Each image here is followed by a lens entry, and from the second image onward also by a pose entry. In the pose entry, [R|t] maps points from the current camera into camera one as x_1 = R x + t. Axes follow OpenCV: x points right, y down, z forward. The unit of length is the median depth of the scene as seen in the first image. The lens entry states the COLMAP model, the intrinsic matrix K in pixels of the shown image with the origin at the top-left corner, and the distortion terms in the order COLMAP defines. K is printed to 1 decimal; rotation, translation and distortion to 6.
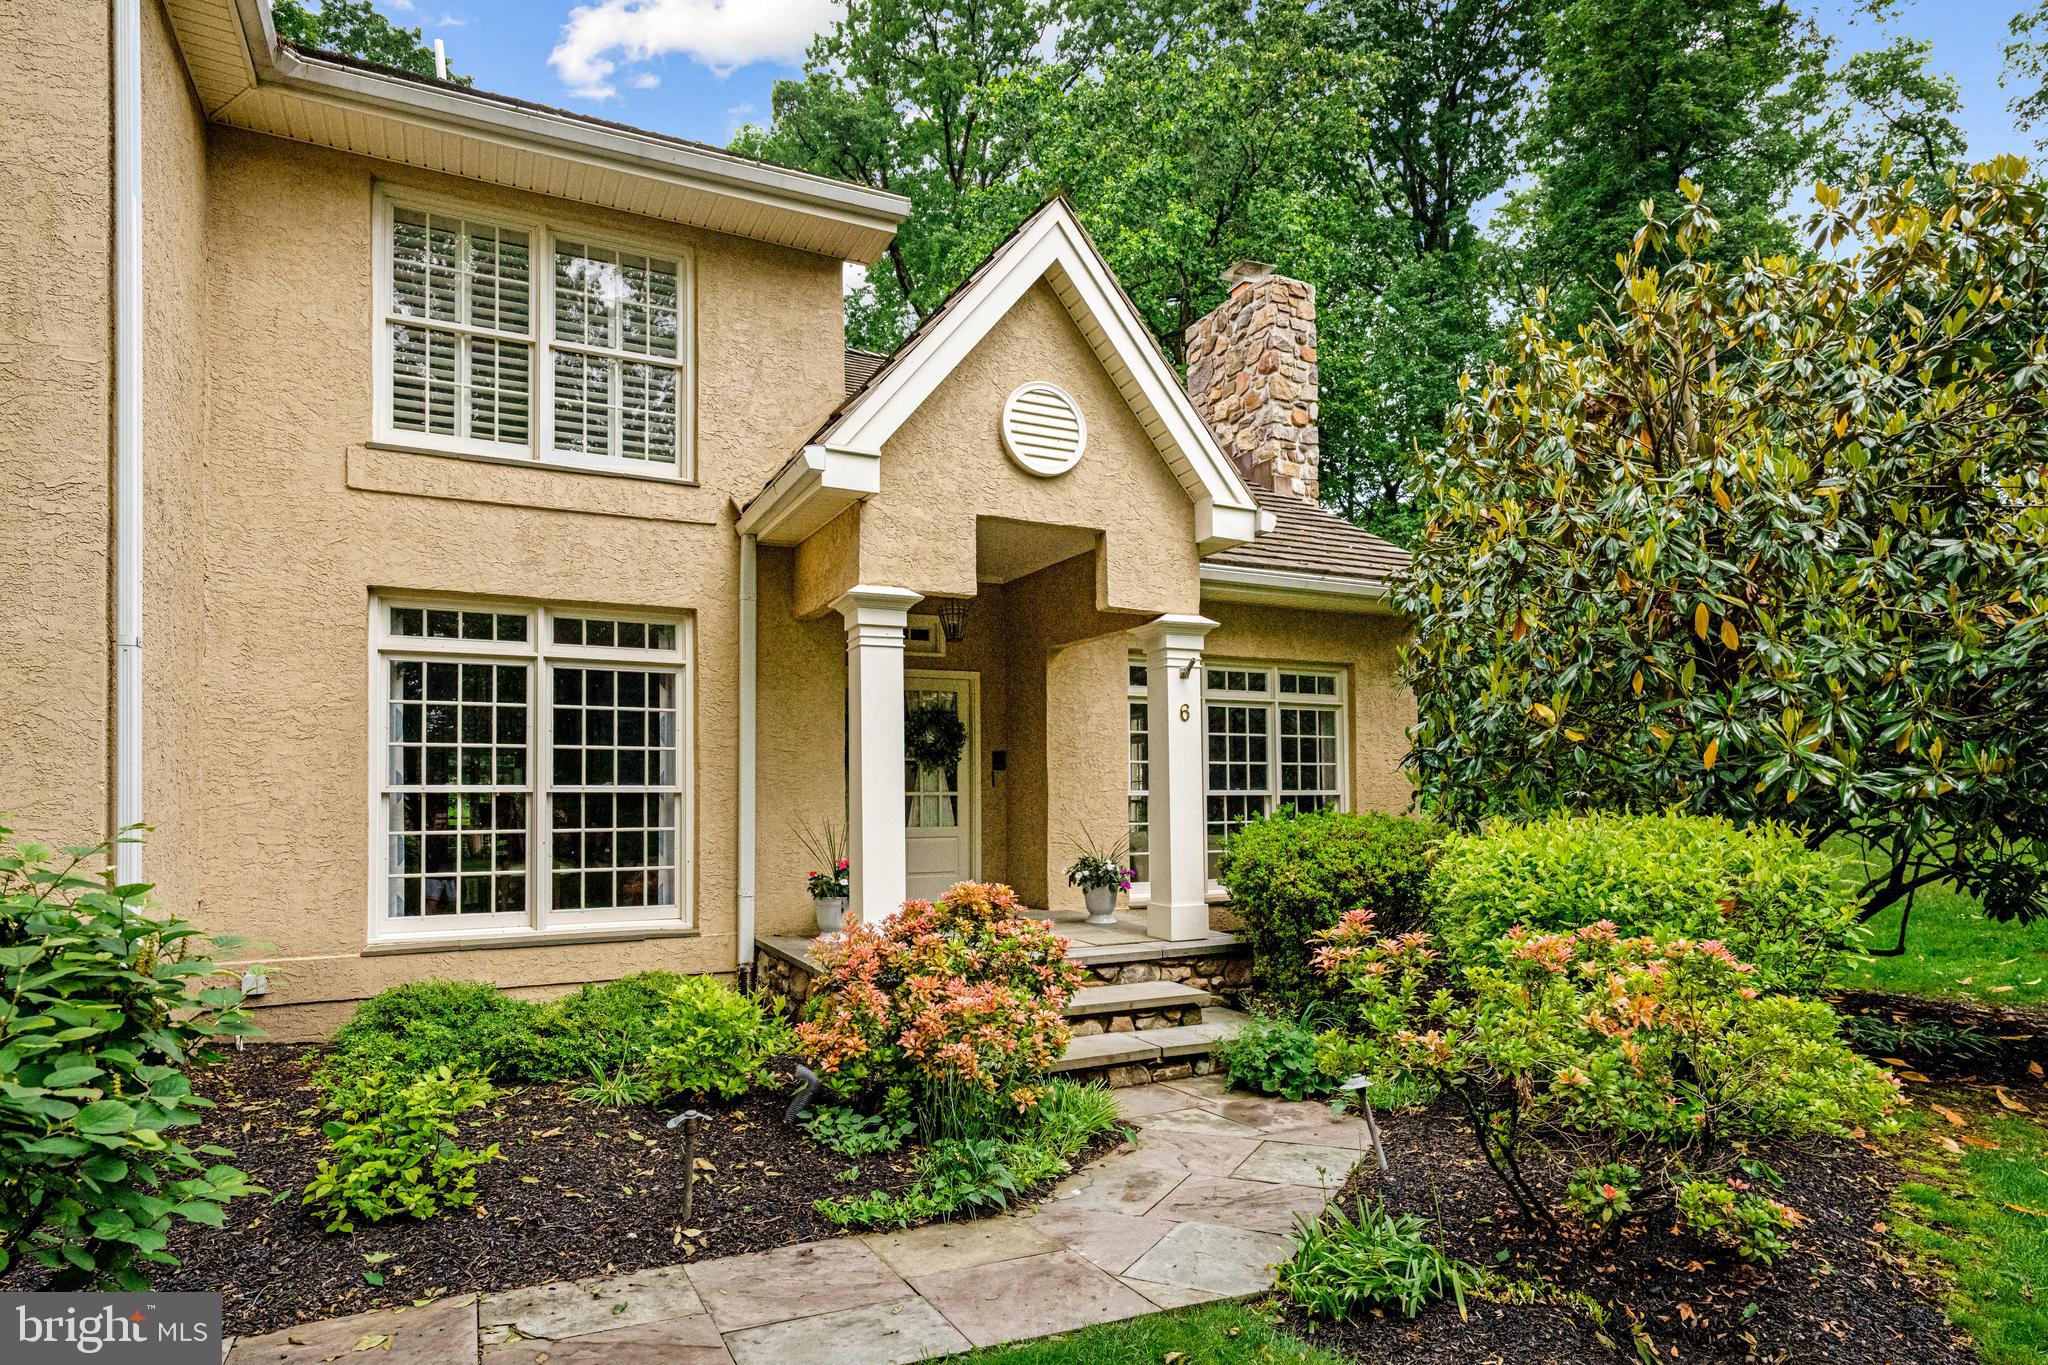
lens RADIAL K [[1143.7, 0, 1097.9], [0, 1143.7, 729.5], [0, 0, 1]] dist [0.000702, -0.000496]
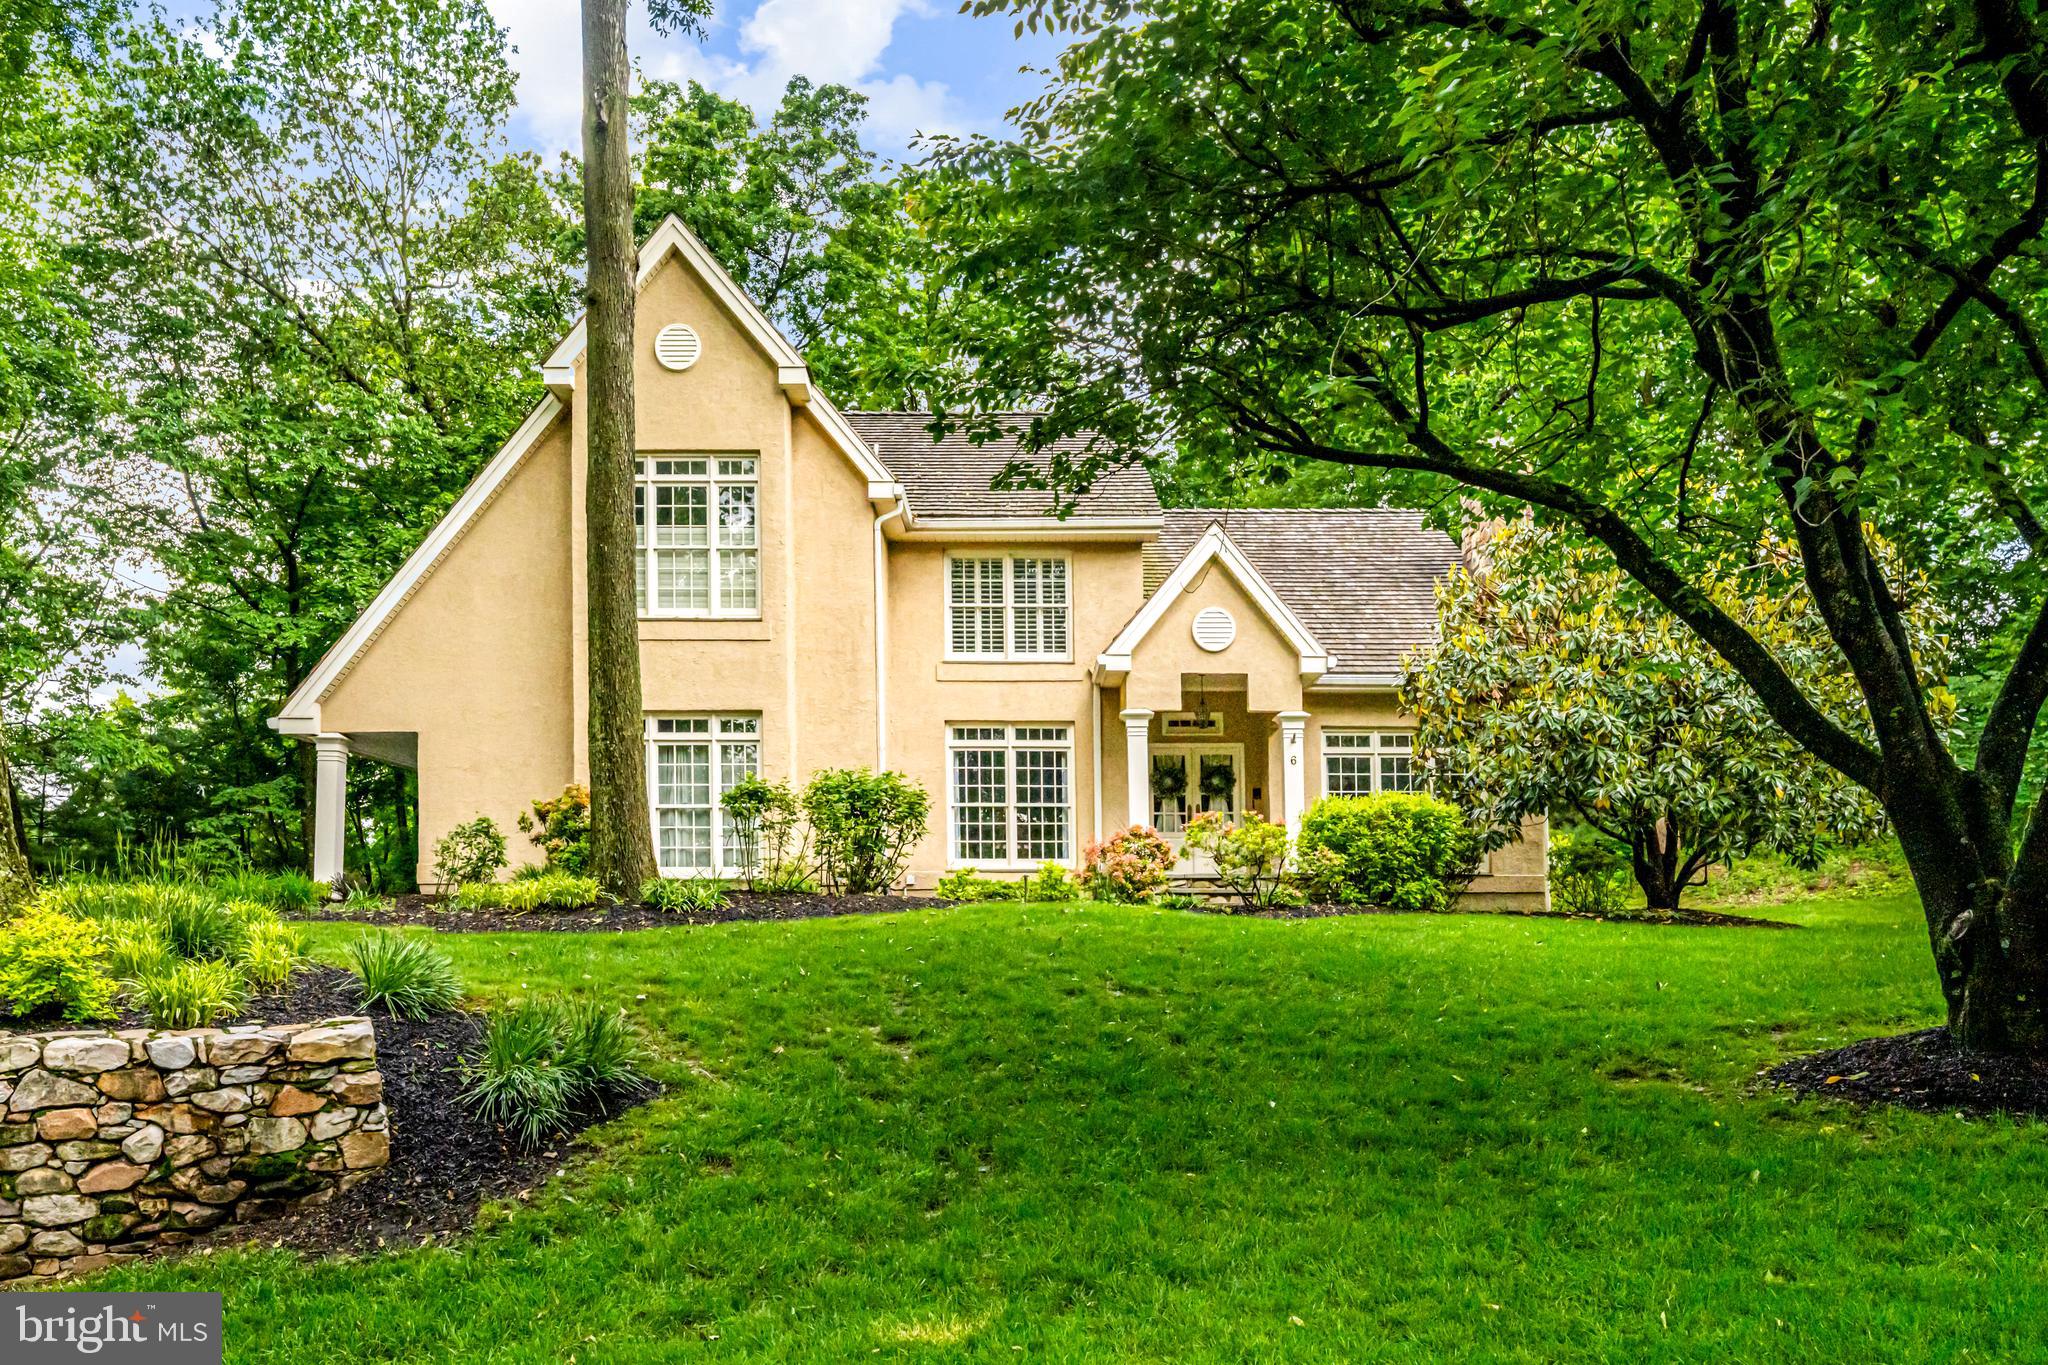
lens RADIAL K [[1304.3, 0, 1023.4], [0, 1304.3, 684.8], [0, 0, 1]] dist [-0.000901, -0.000043]
pose [[0.879616, -0.065092, -0.471209, 0.749871], [0.024089, 0.995418, -0.092538, 0.054108], [0.475073, 0.070047, 0.877154, -1.243036]]
